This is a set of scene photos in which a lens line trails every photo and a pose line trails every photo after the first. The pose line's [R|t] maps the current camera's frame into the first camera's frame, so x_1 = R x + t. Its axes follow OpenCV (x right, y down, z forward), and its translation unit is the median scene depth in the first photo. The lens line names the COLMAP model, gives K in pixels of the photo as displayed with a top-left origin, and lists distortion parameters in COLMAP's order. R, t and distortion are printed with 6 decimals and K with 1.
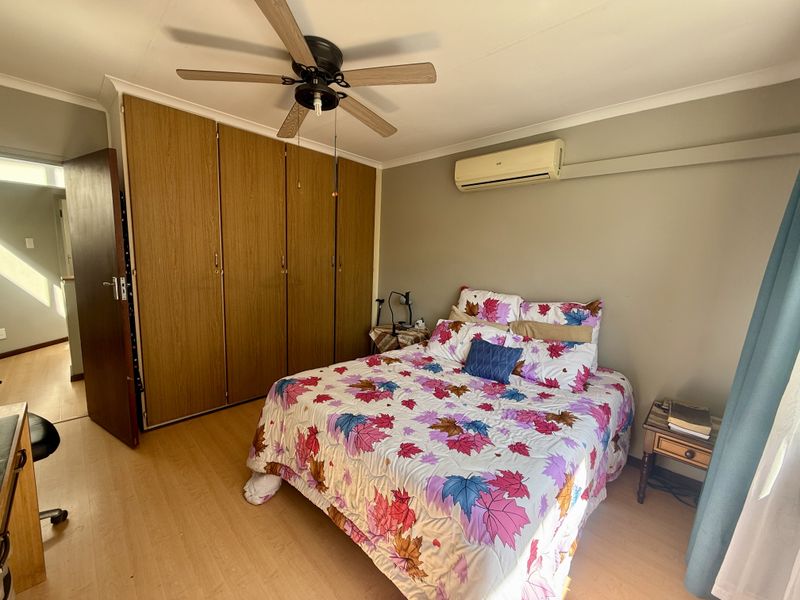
lens RADIAL K [[317.2, 0, 399.4], [0, 317.2, 300.1], [0, 0, 1]] dist [0.003552, 0.000112]
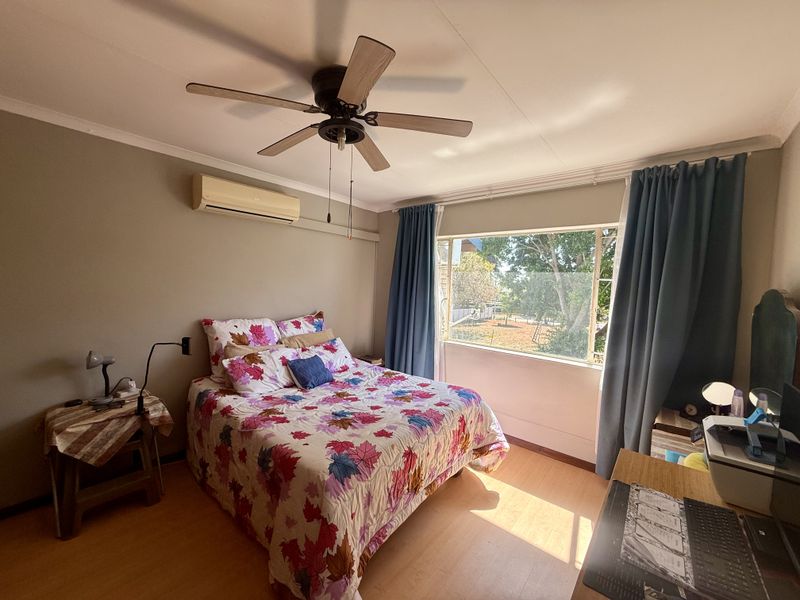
lens RADIAL K [[317.2, 0, 398.6], [0, 317.2, 300.5], [0, 0, 1]] dist [0.003552, 0.000112]
pose [[-0.056685, -0.096914, 0.993677, -1.027363], [0.105924, 0.989077, 0.102507, -0.190314], [-0.992757, 0.111065, -0.045801, 0.778764]]
